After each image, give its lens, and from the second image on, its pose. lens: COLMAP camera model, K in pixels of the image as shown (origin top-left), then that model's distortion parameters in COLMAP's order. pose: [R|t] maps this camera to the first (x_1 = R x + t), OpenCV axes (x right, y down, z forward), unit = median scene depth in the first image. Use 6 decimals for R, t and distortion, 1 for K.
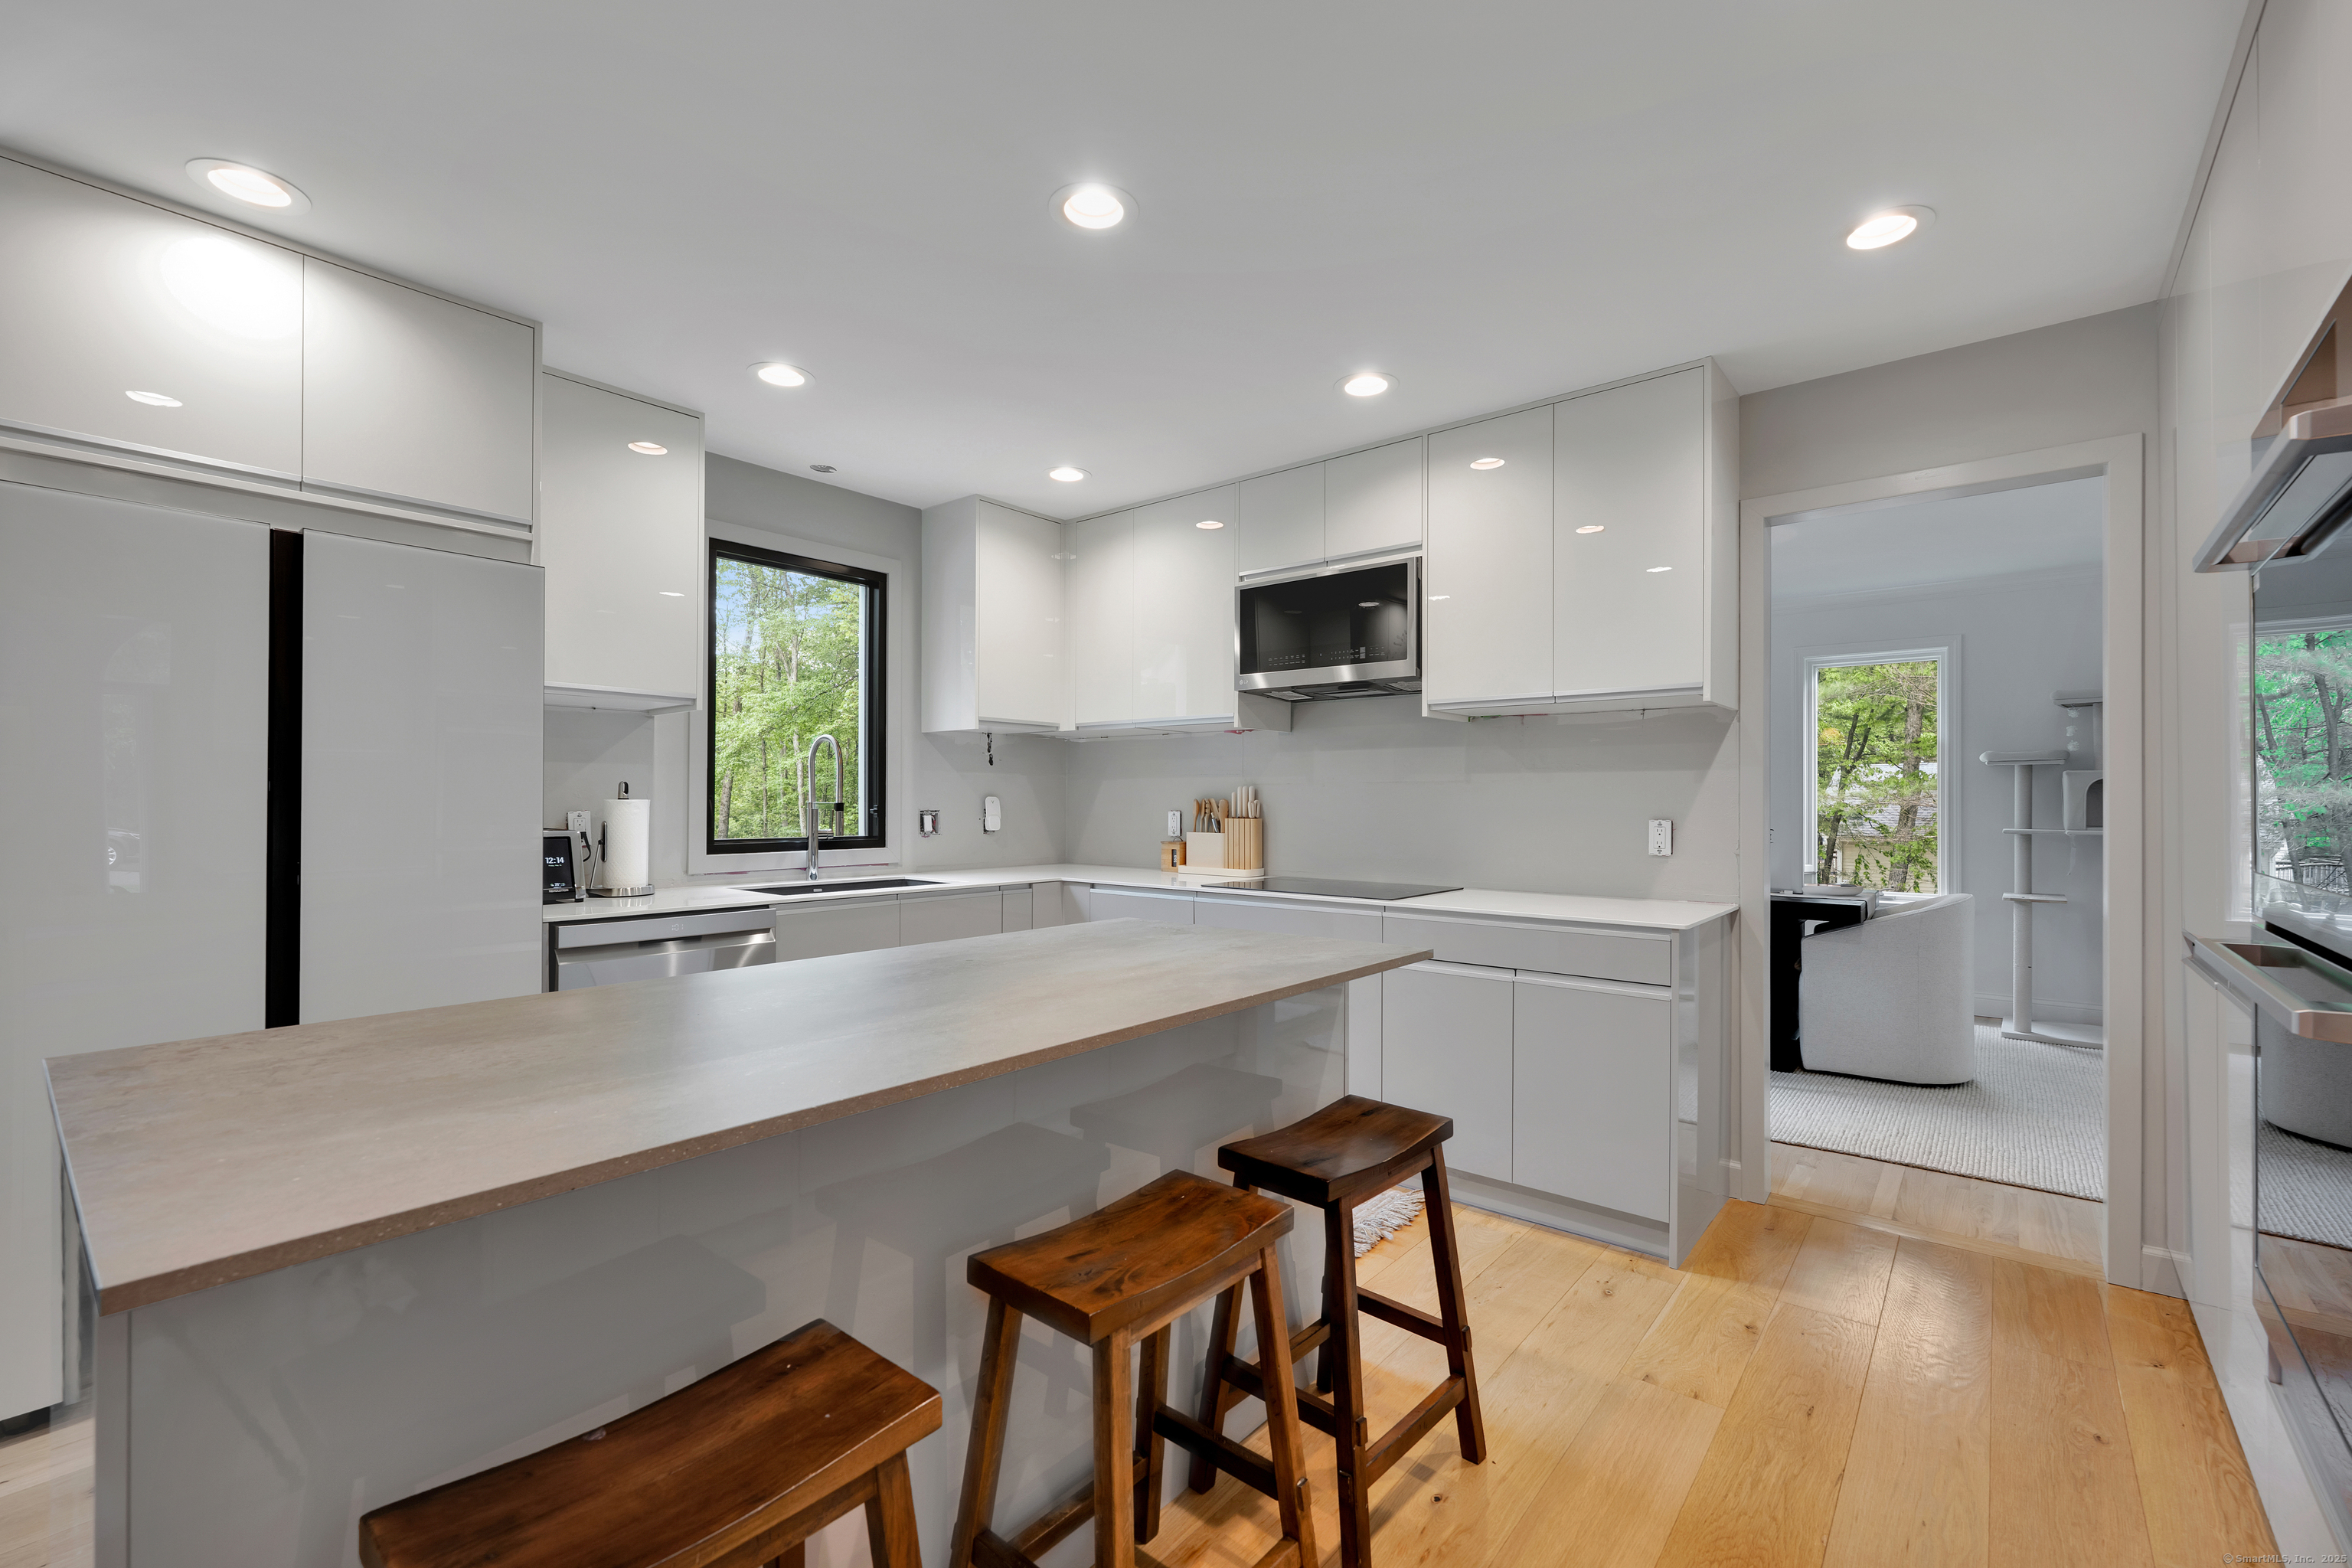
lens RADIAL K [[1011.7, 0, 1176.0], [0, 1011.7, 784.0], [0, 0, 1]] dist [0.000571, 0.000022]
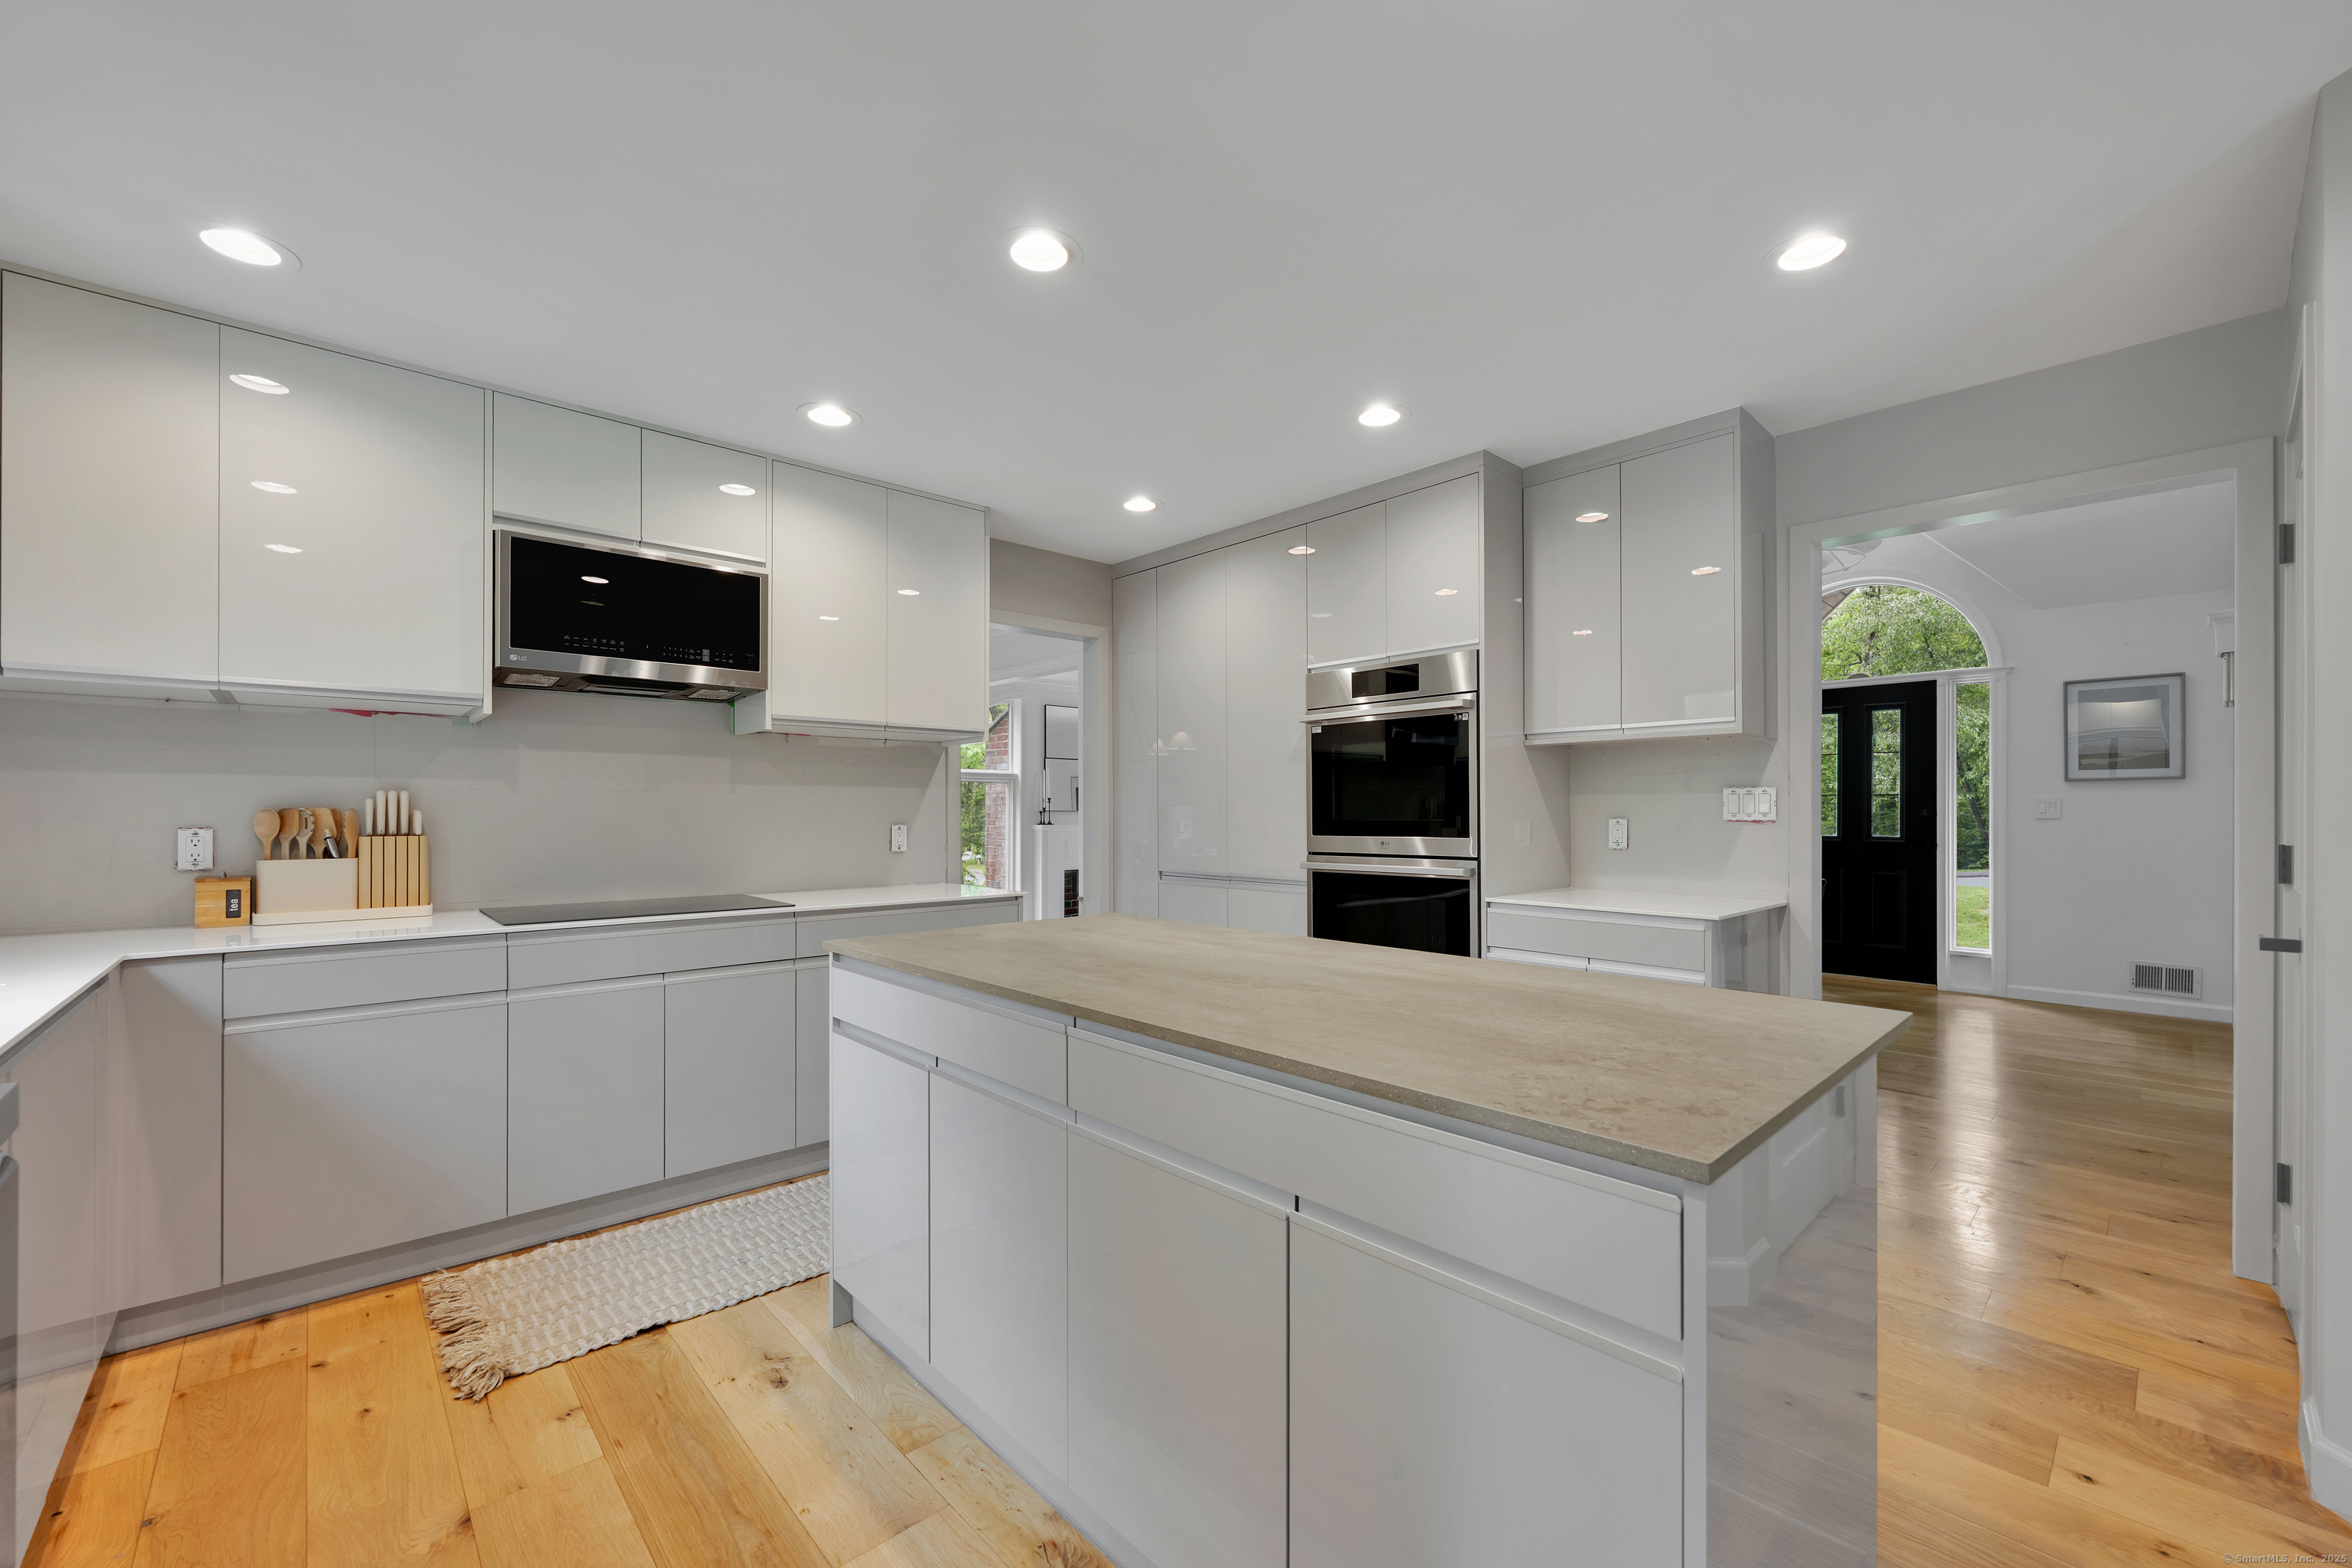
lens RADIAL K [[938.4, 0, 1187.3], [0, 938.4, 805.0], [0, 0, 1]] dist [-0.001022, -0.000026]
pose [[0.124847, 0.003807, 0.992169, -0.501452], [-0.014507, 0.999893, -0.002011, 0.004842], [-0.992070, -0.014143, 0.124889, 0.346626]]
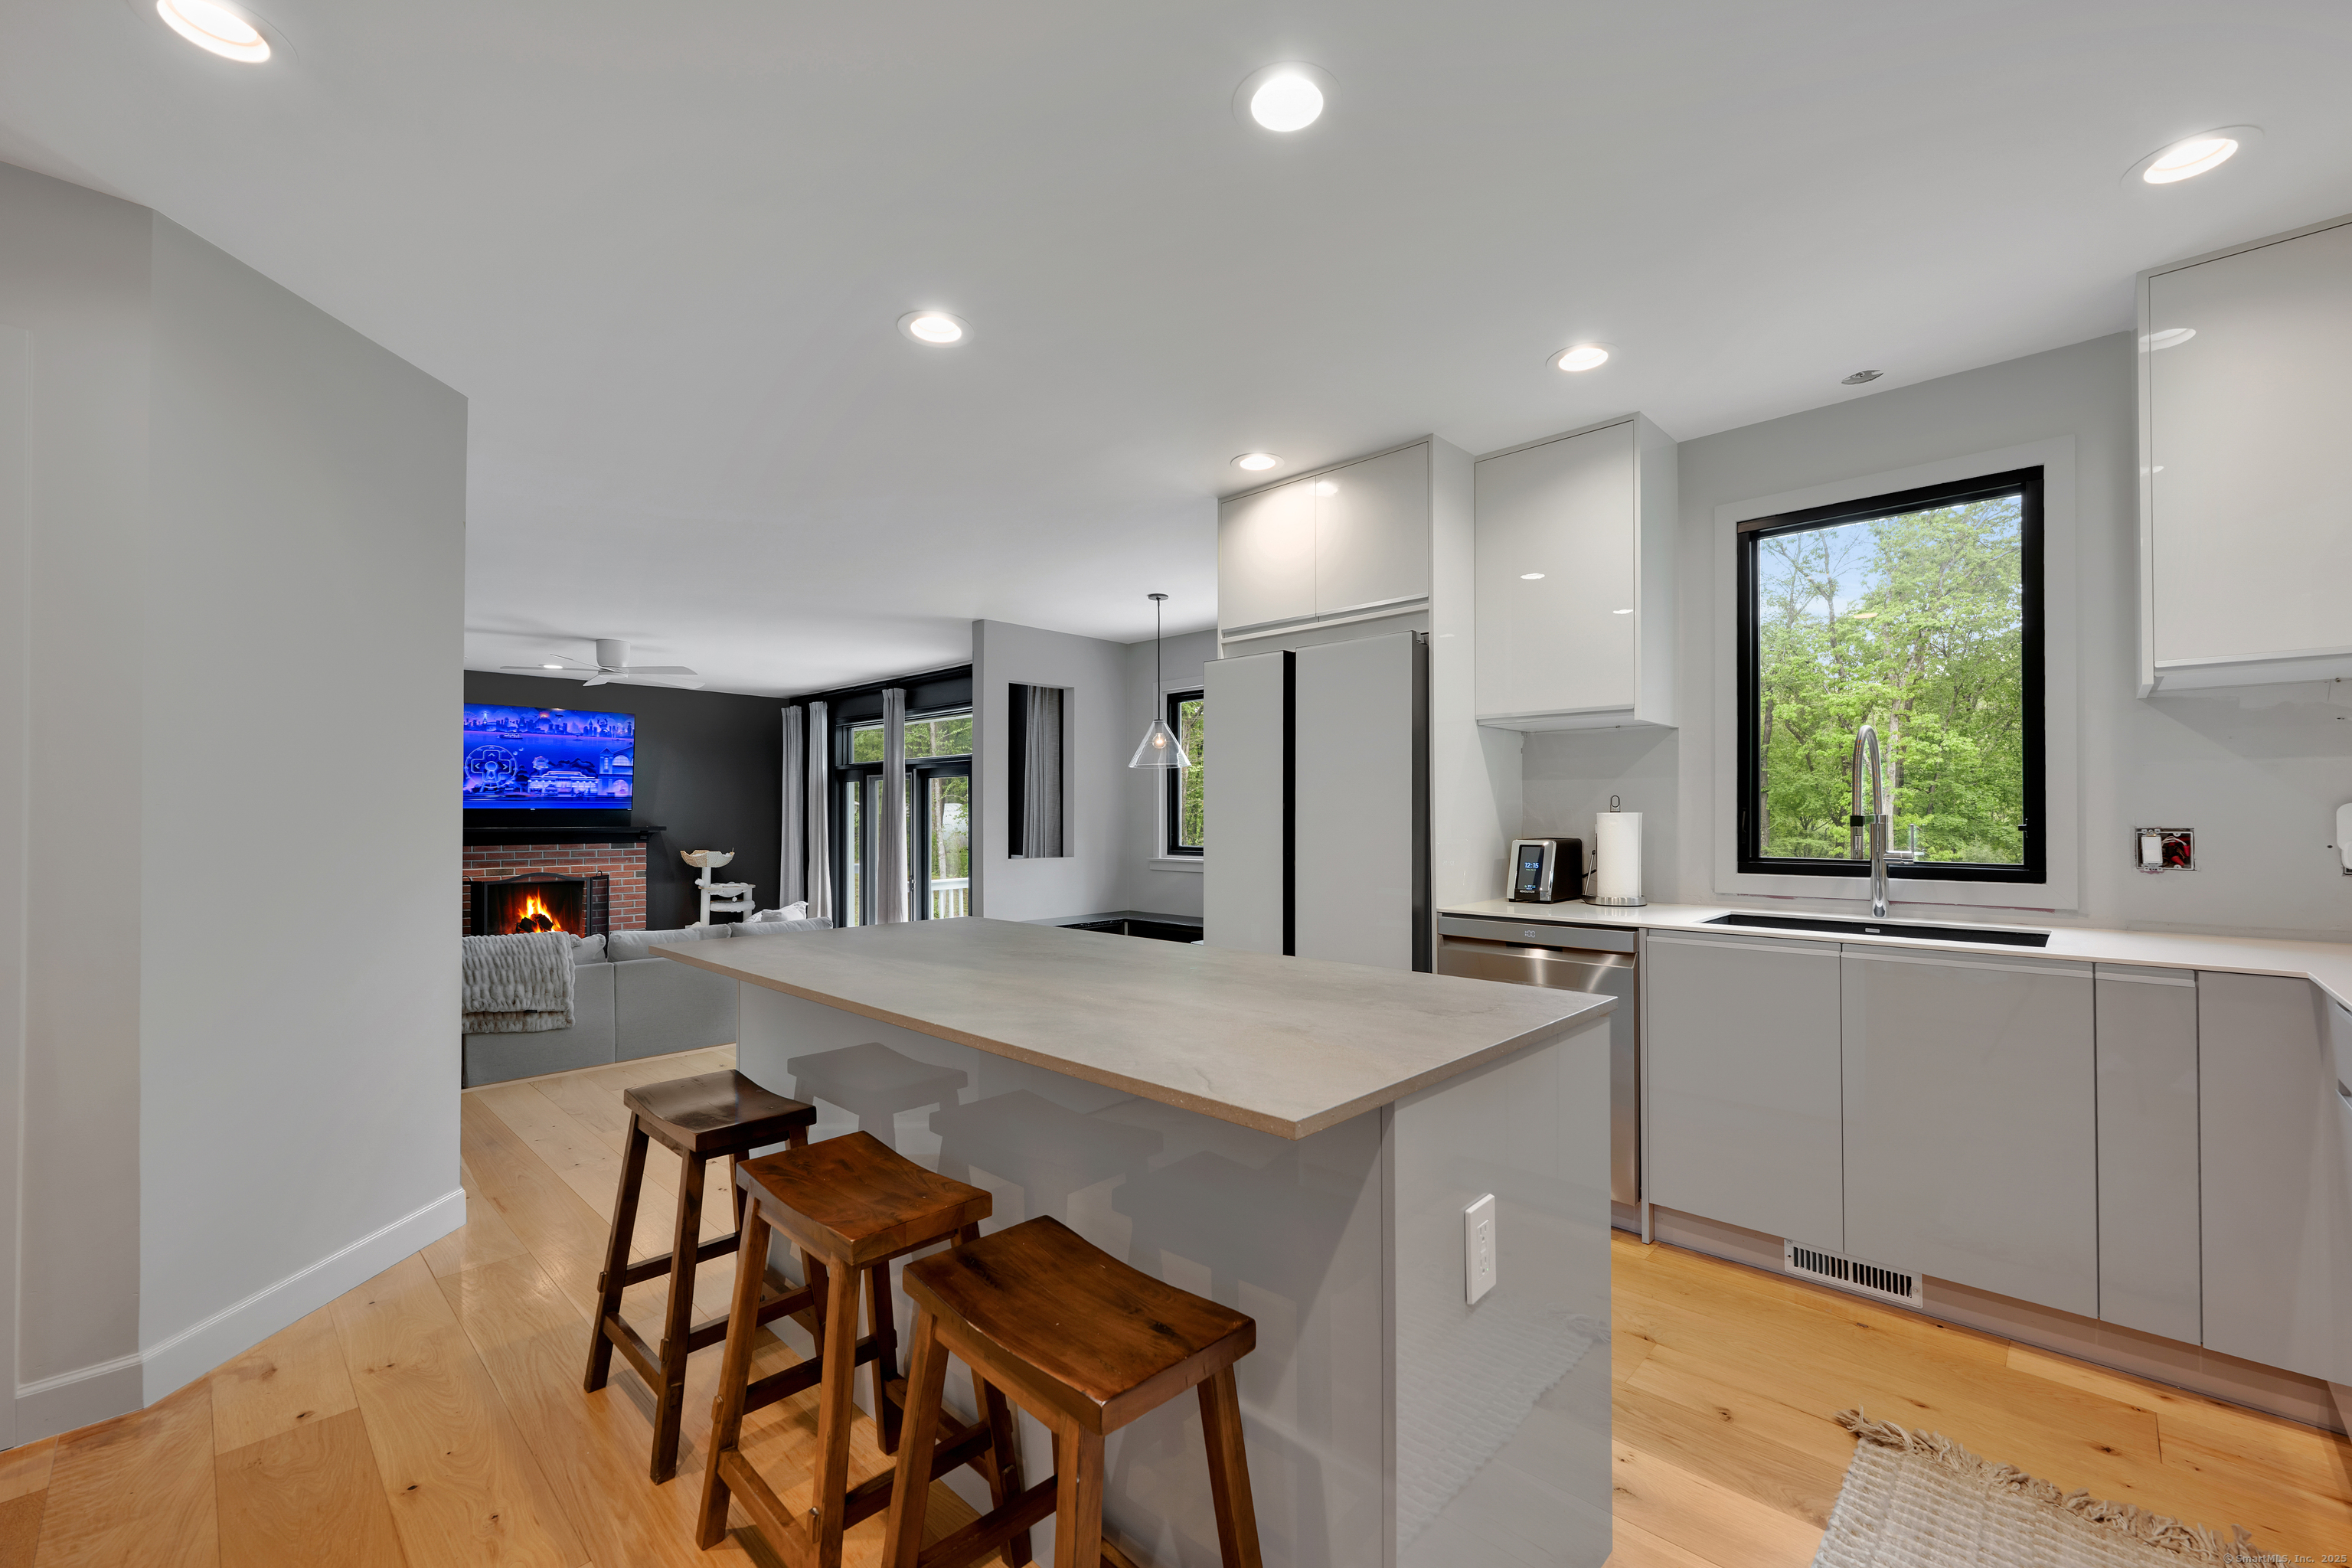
lens RADIAL K [[938.4, 0, 1187.3], [0, 938.4, 805.0], [0, 0, 1]] dist [-0.001022, -0.000026]
pose [[-0.054431, -0.005824, -0.998501, 0.851824], [0.021880, 0.999736, -0.007024, 0.009267], [0.998278, -0.022230, -0.054289, 1.169189]]
